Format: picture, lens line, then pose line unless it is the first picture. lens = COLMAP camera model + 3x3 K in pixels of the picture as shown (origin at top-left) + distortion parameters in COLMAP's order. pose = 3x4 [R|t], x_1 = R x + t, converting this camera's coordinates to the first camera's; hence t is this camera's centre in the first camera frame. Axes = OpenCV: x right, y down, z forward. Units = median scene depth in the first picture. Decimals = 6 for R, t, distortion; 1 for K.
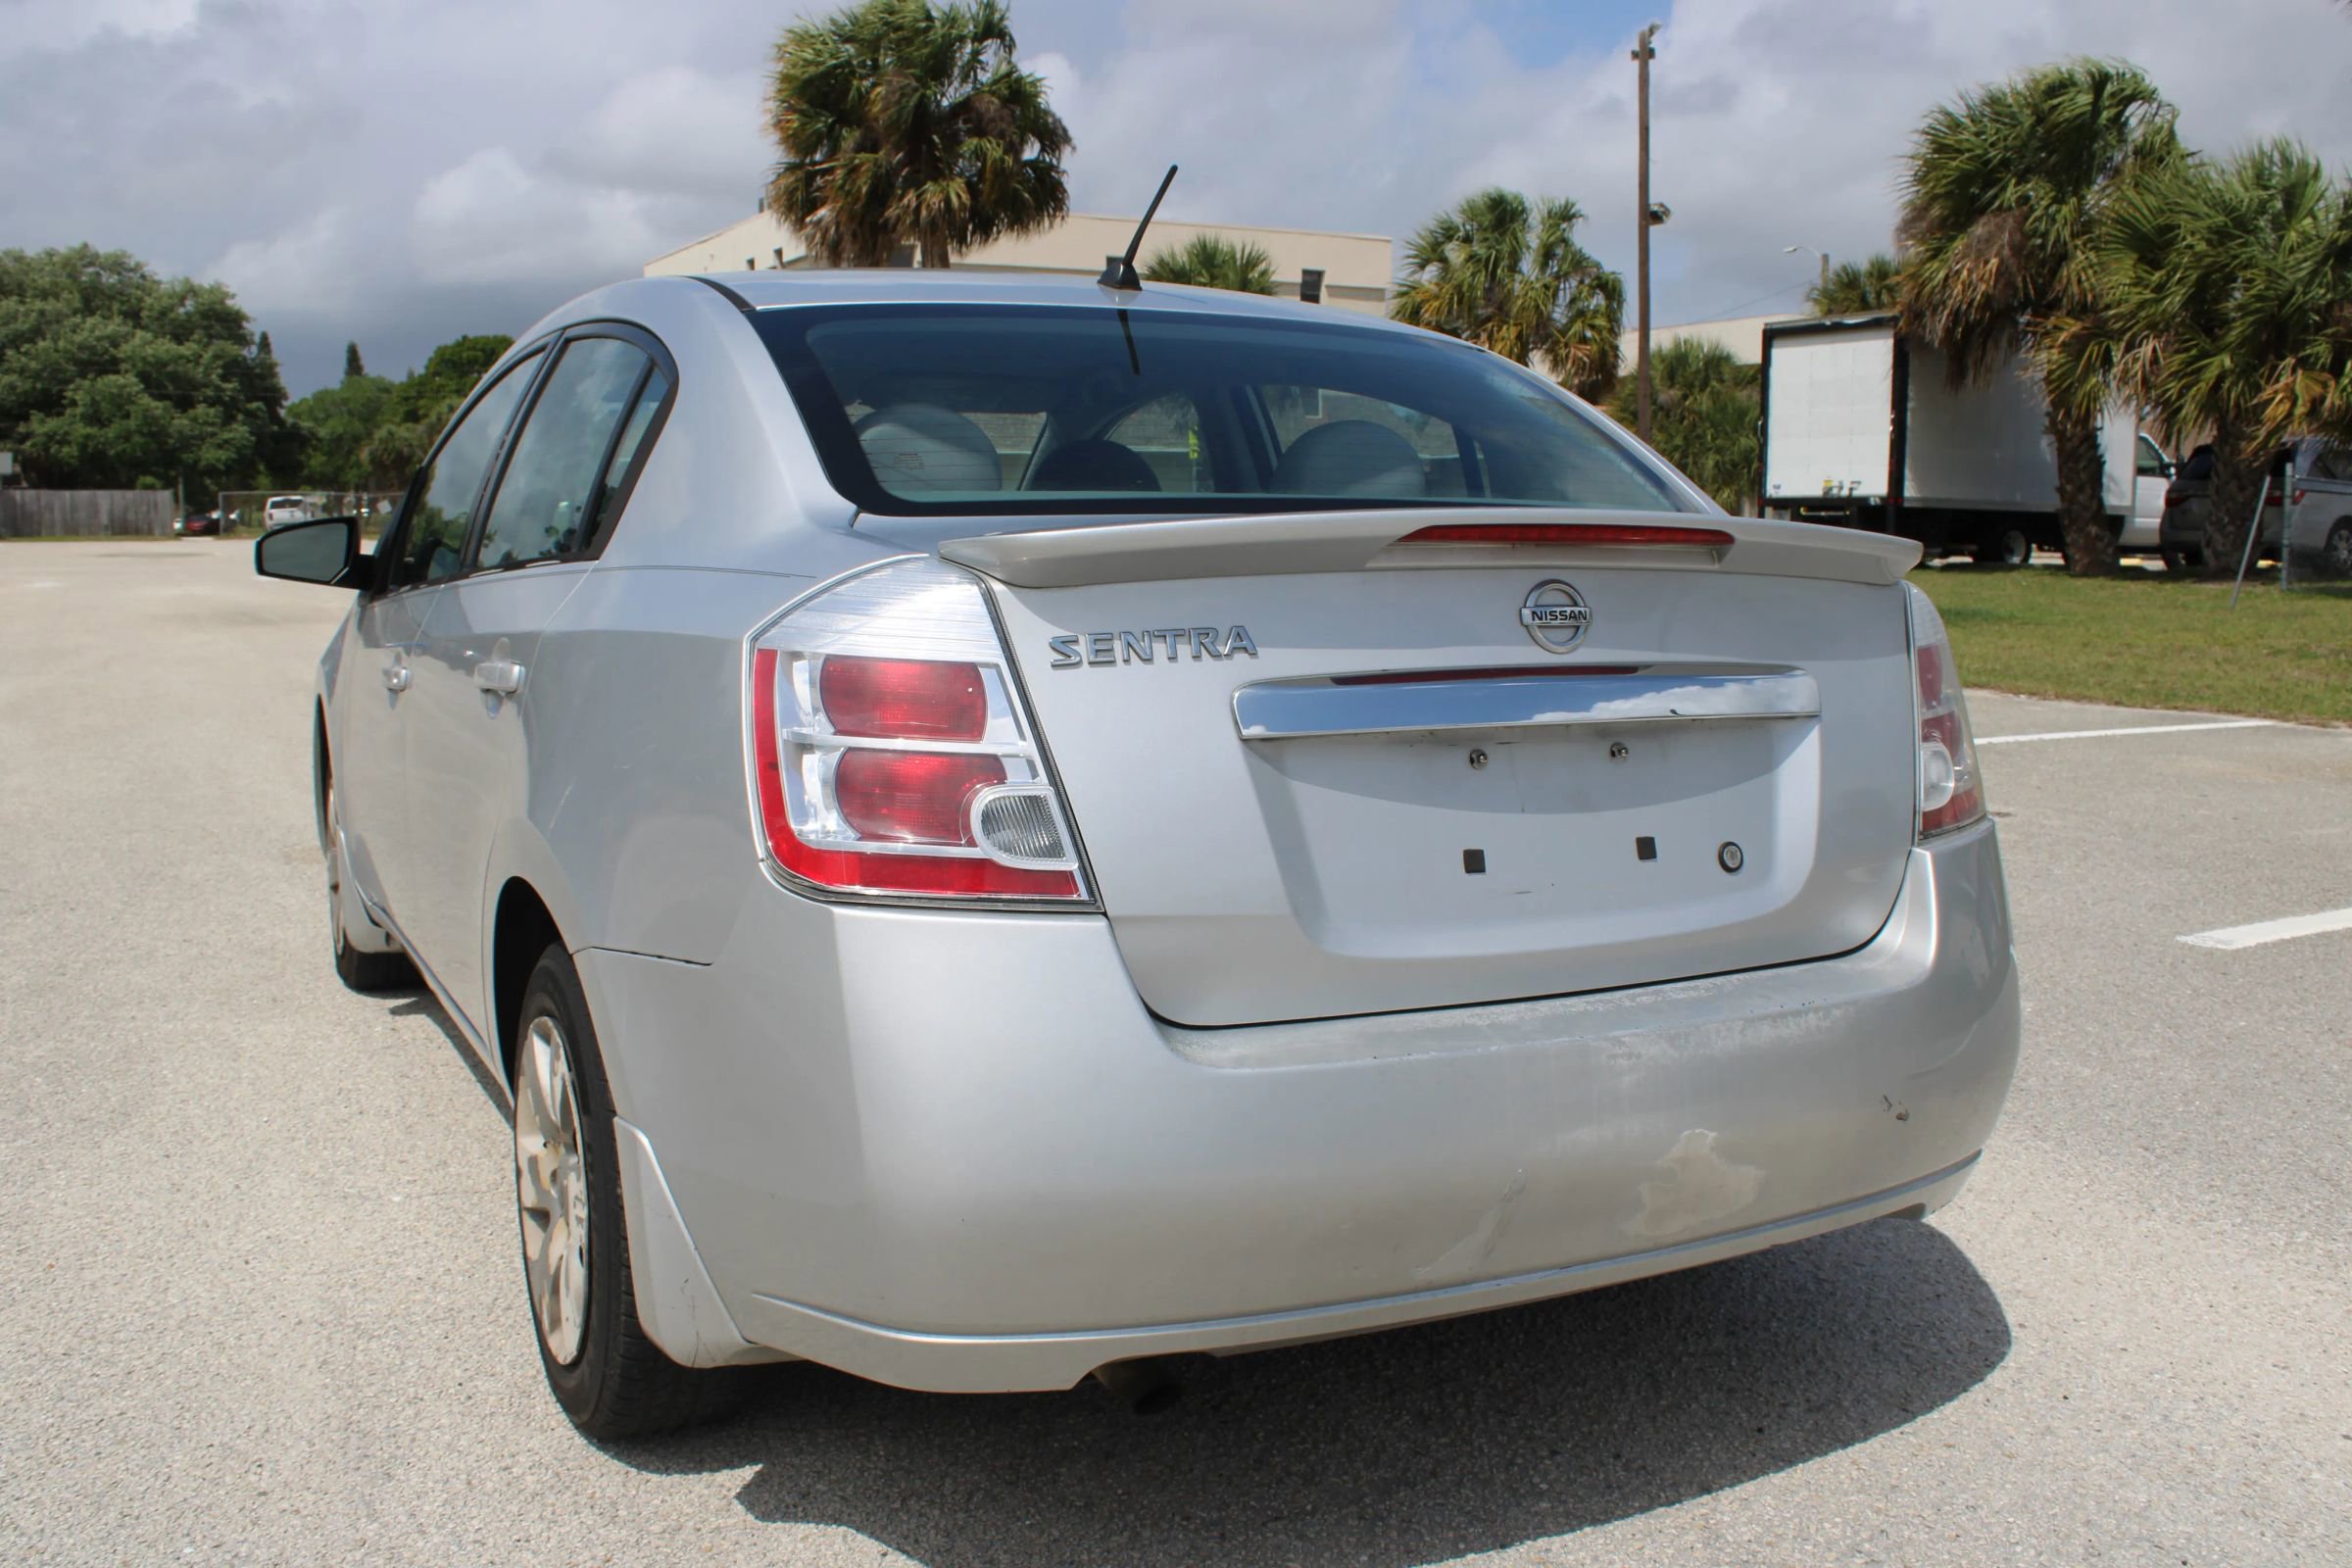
lens RADIAL K [[2121.4, 0, 1192.3], [0, 2121.4, 792.6], [0, 0, 1]] dist [-0.146440, 0.121880]
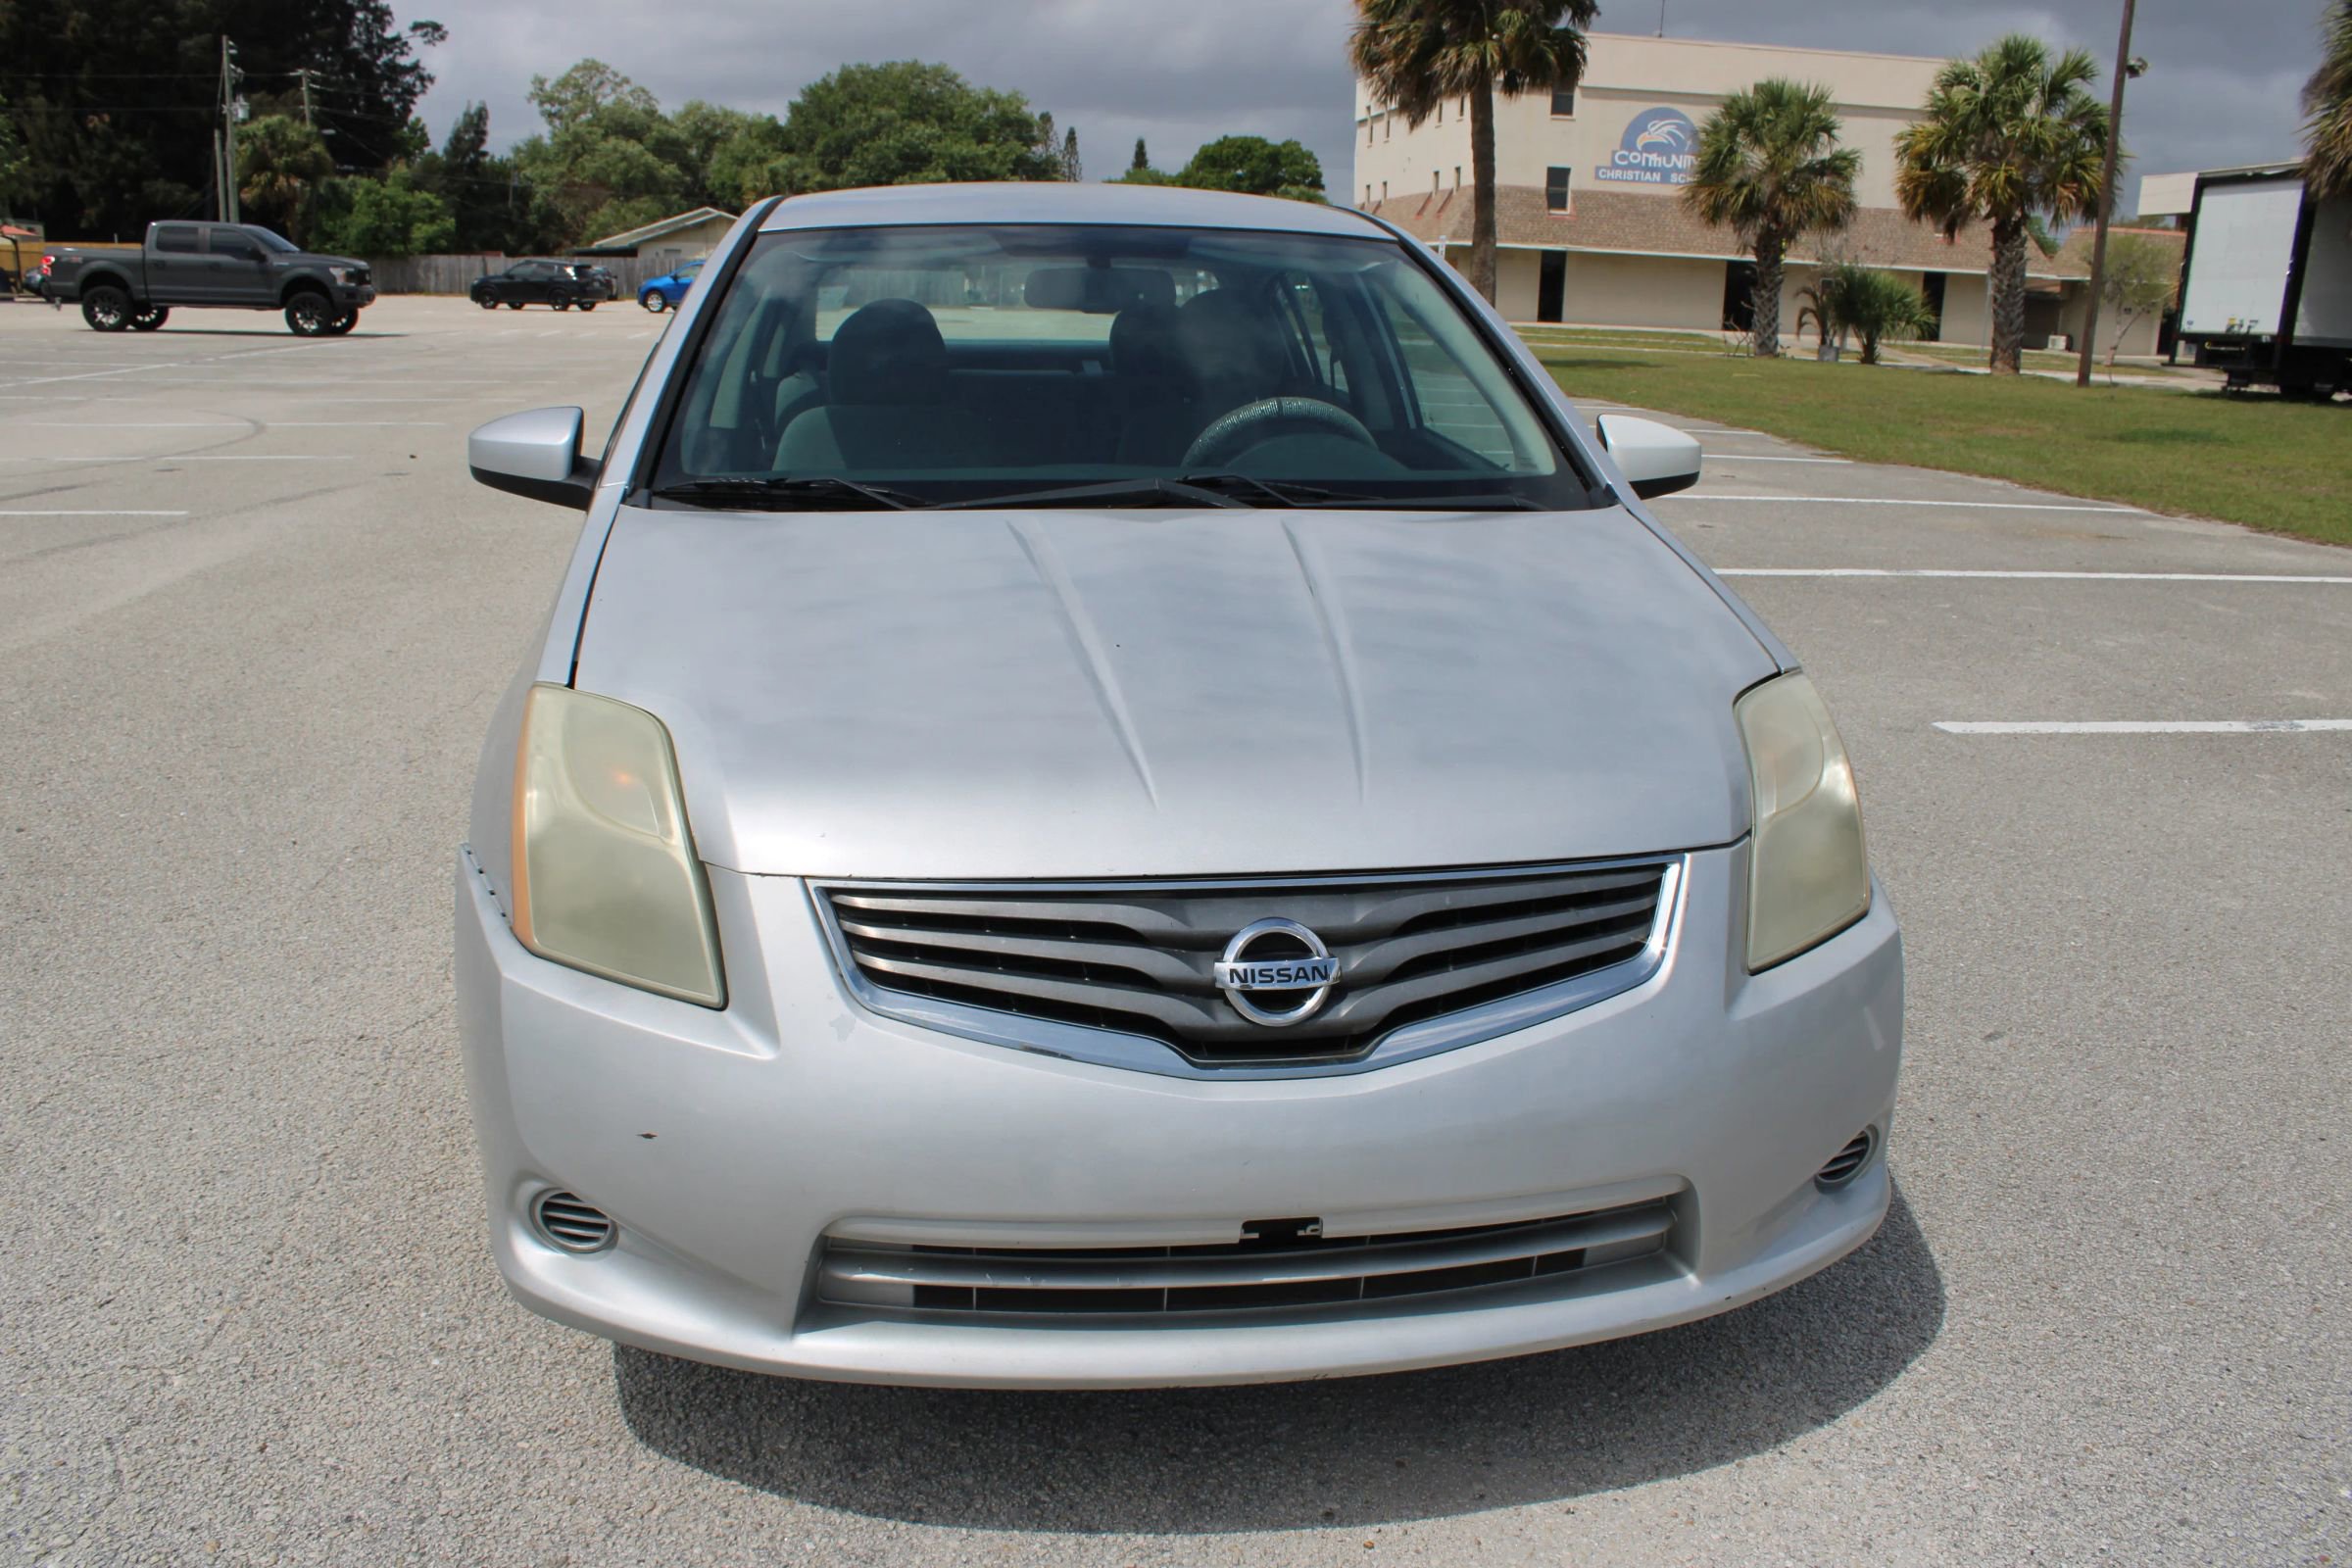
lens RADIAL K [[1934.4, 0, 1170.6], [0, 1934.4, 813.8], [0, 0, 1]] dist [-0.170133, 0.151726]
pose [[0.932173, 0.121145, -0.341141, 0.156658], [-0.075999, 0.986833, 0.142773, 0.015764], [0.353946, -0.107163, 0.929106, -0.166230]]
